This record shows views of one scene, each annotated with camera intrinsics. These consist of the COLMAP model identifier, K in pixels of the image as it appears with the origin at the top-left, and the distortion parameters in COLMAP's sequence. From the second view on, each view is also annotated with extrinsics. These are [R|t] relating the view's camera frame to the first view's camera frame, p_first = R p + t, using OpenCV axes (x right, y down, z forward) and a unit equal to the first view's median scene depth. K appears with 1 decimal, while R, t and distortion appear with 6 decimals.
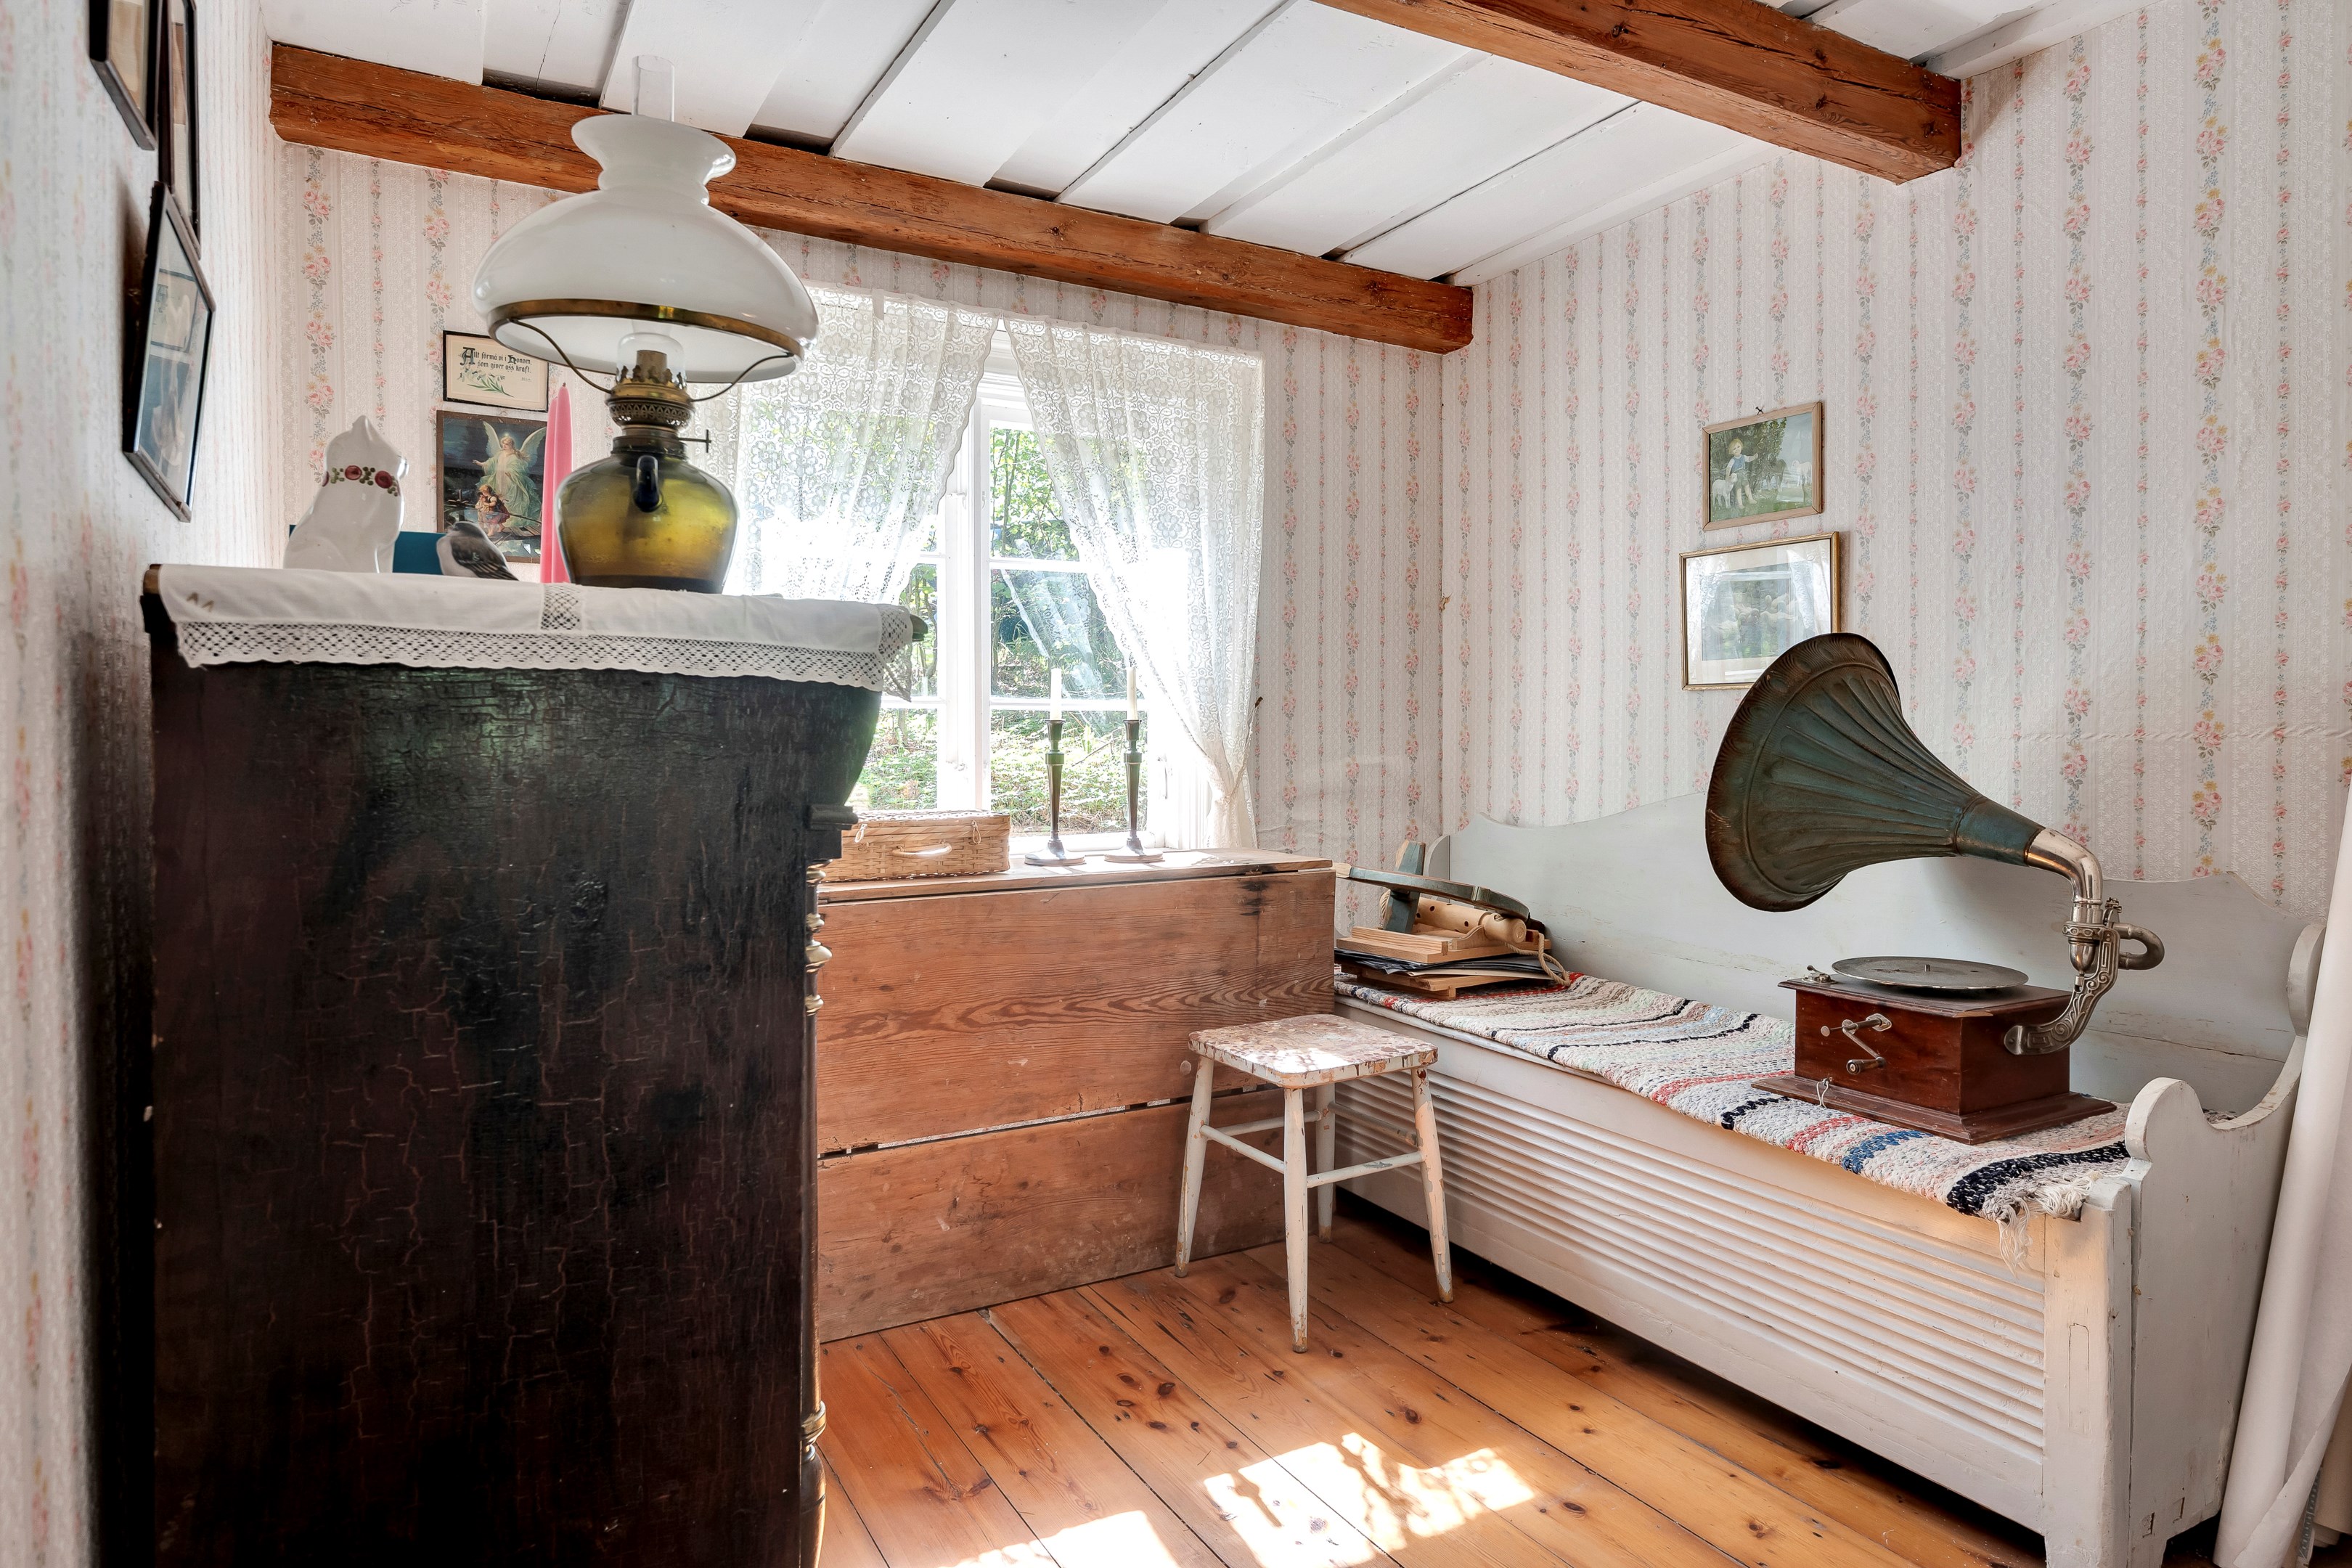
lens RADIAL K [[1382.1, 0, 1175.2], [0, 1382.1, 768.0], [0, 0, 1]] dist [0.005437, -0.000827]
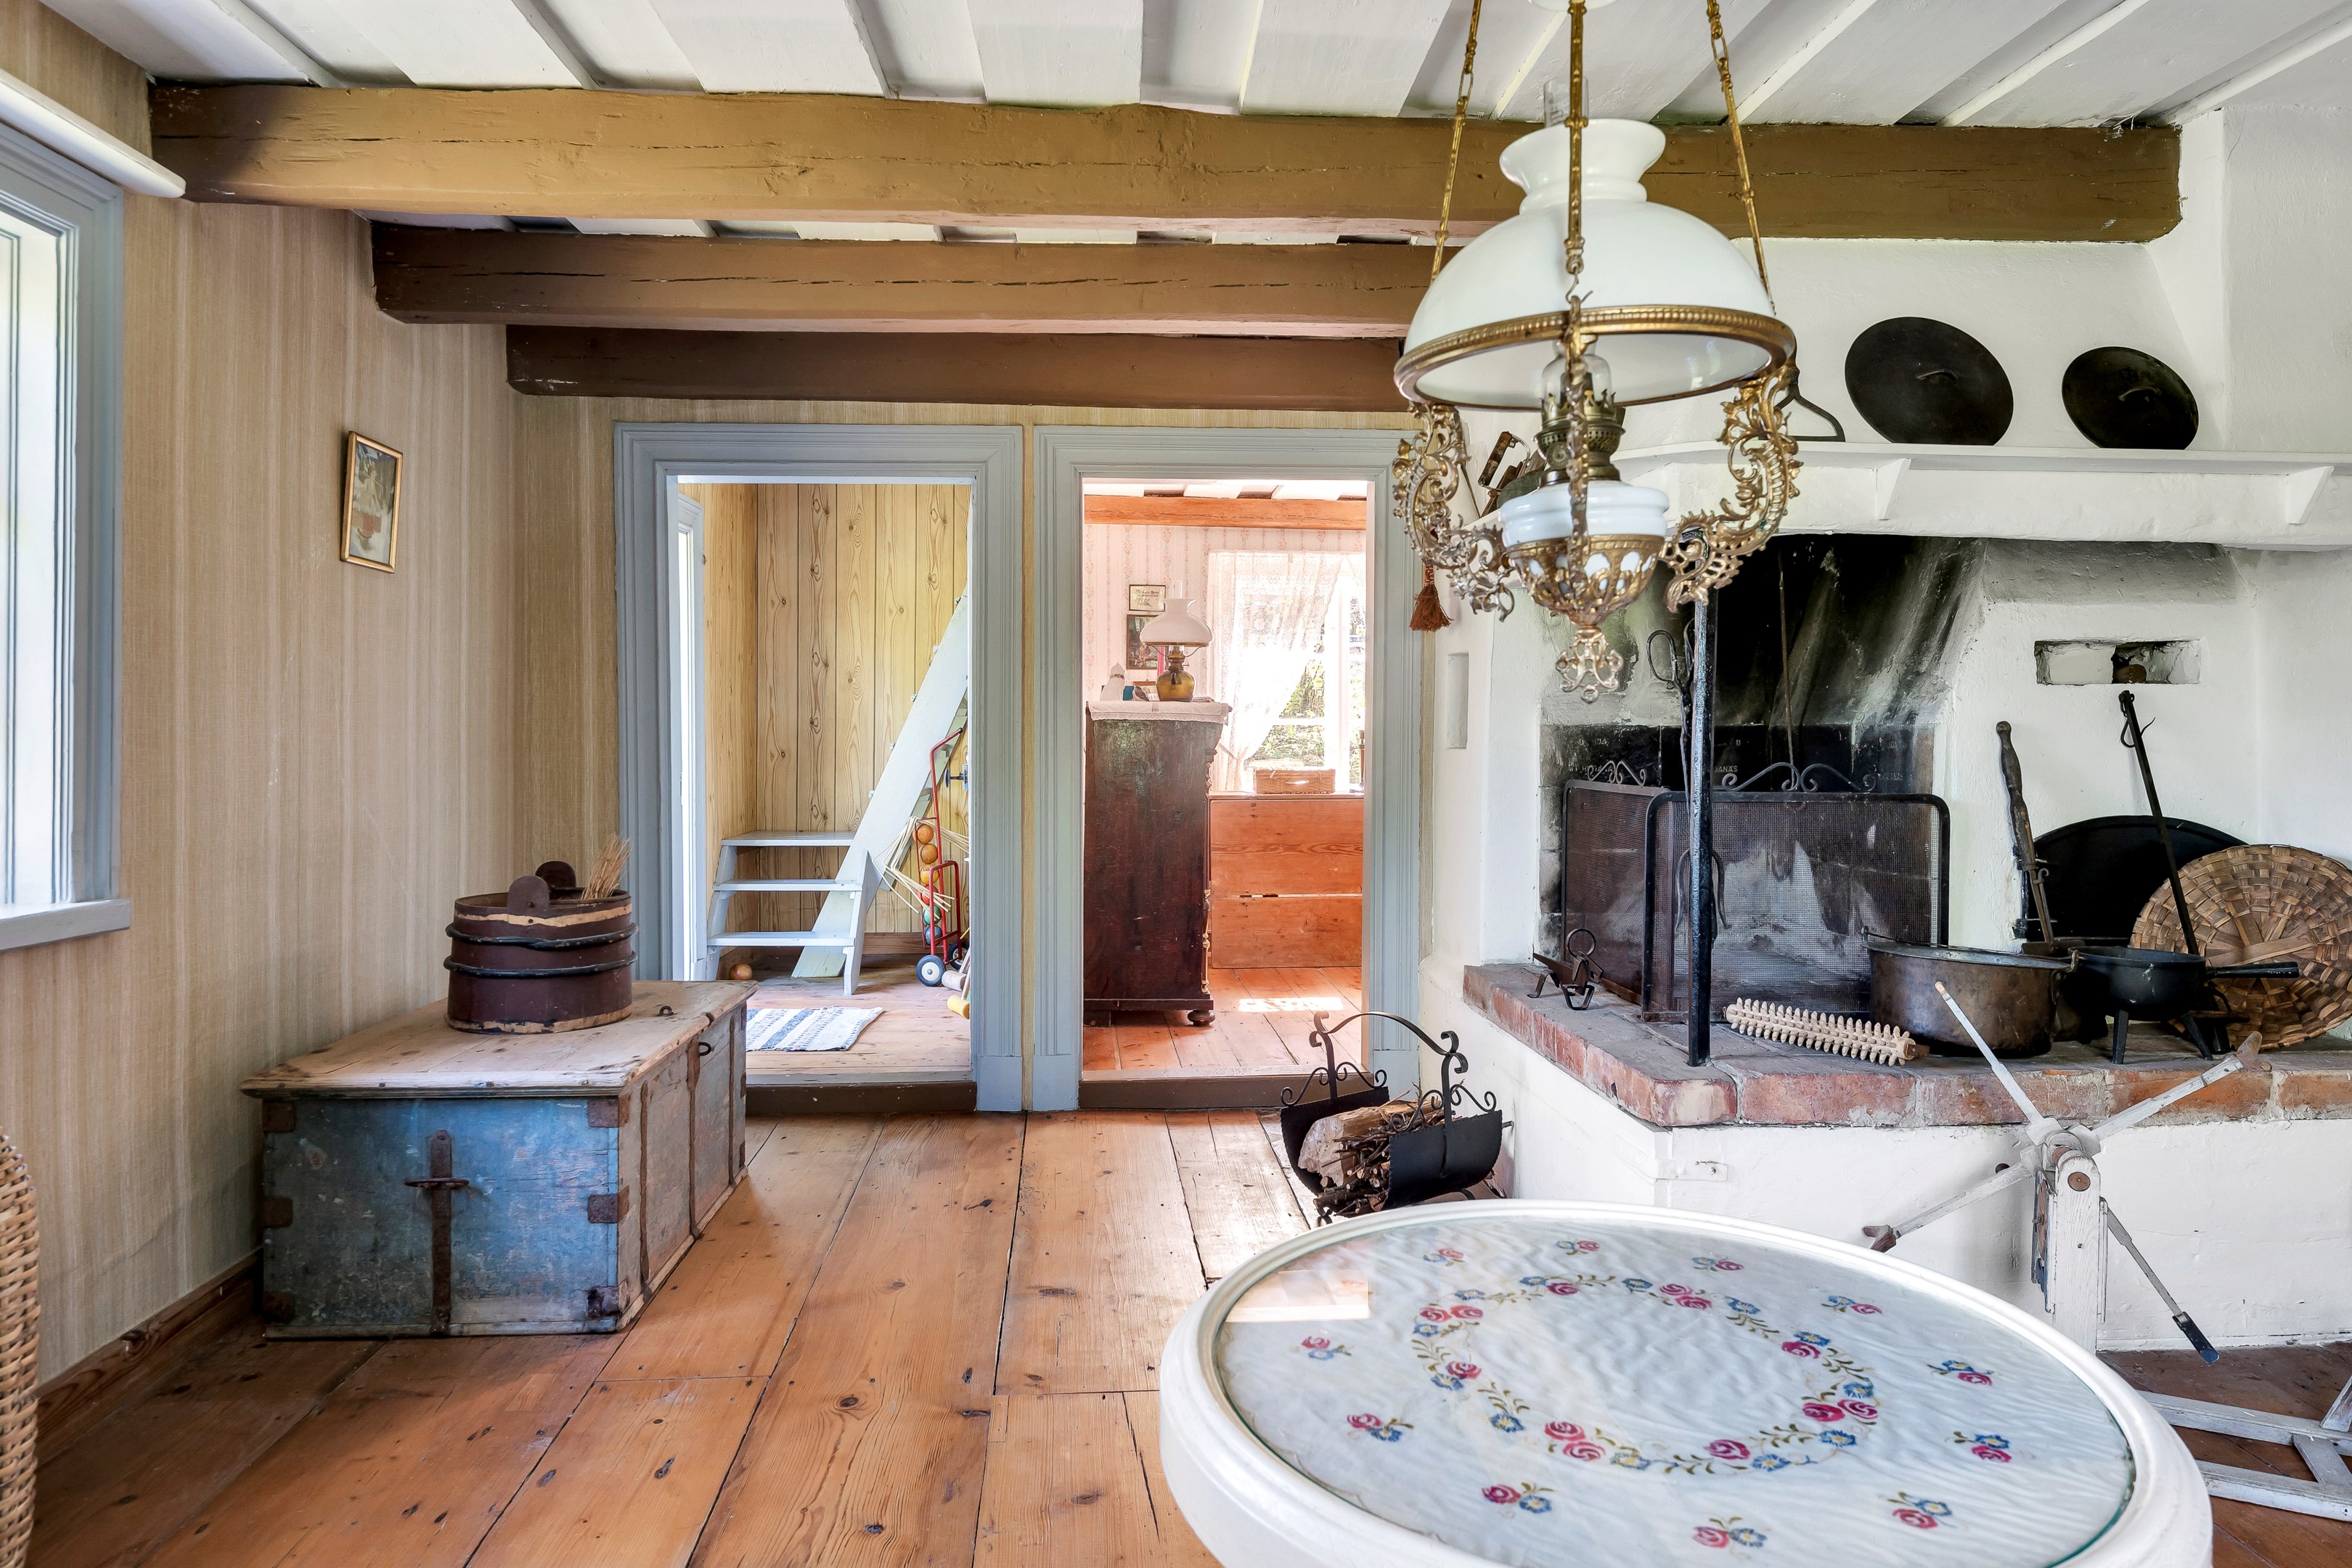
lens RADIAL K [[1439.8, 0, 1194.8], [0, 1439.8, 740.0], [0, 0, 1]] dist [-0.000146, -0.006633]
pose [[0.909826, 0.002874, -0.414980, 0.682840], [-0.014025, 0.999618, -0.023827, 0.044889], [0.414753, 0.027499, 0.909519, -1.355624]]
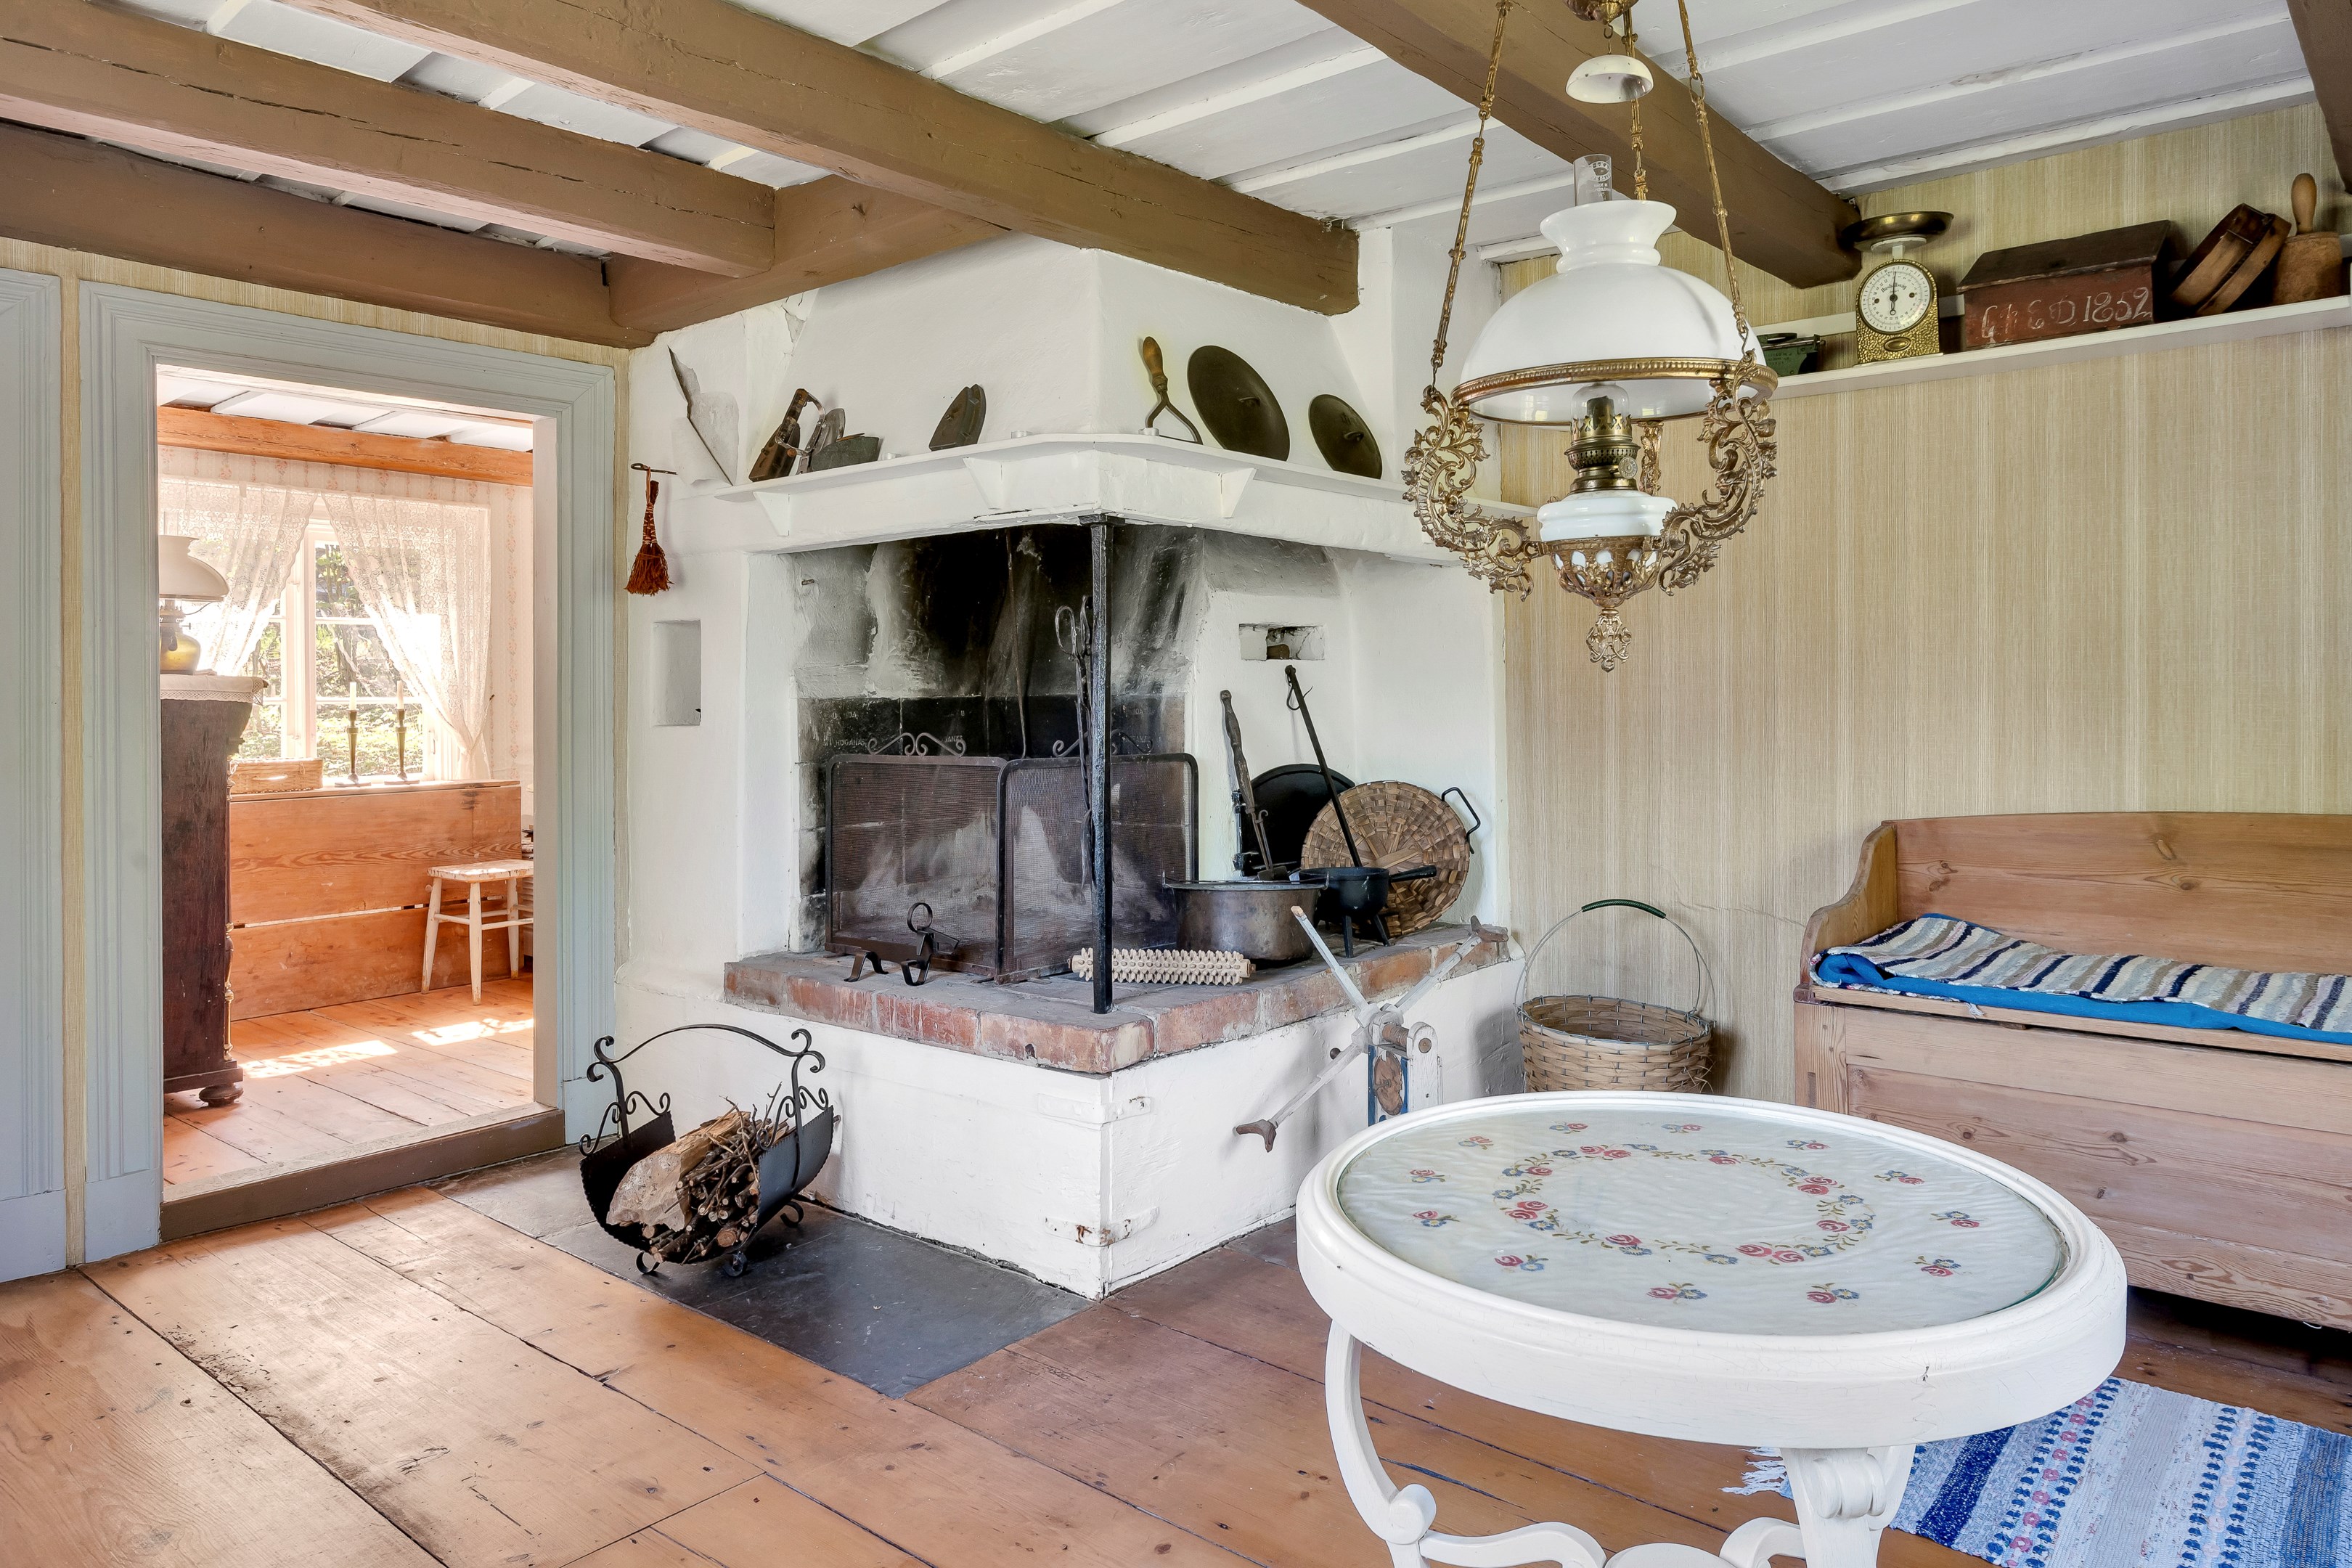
lens RADIAL K [[1494.3, 0, 1205.0], [0, 1494.3, 684.8], [0, 0, 1]] dist [0.003953, -0.008310]
pose [[0.931270, -0.010956, 0.364165, 0.263320], [0.027066, 0.998866, -0.039163, 0.044088], [-0.363323, 0.046328, 0.930511, -1.368348]]
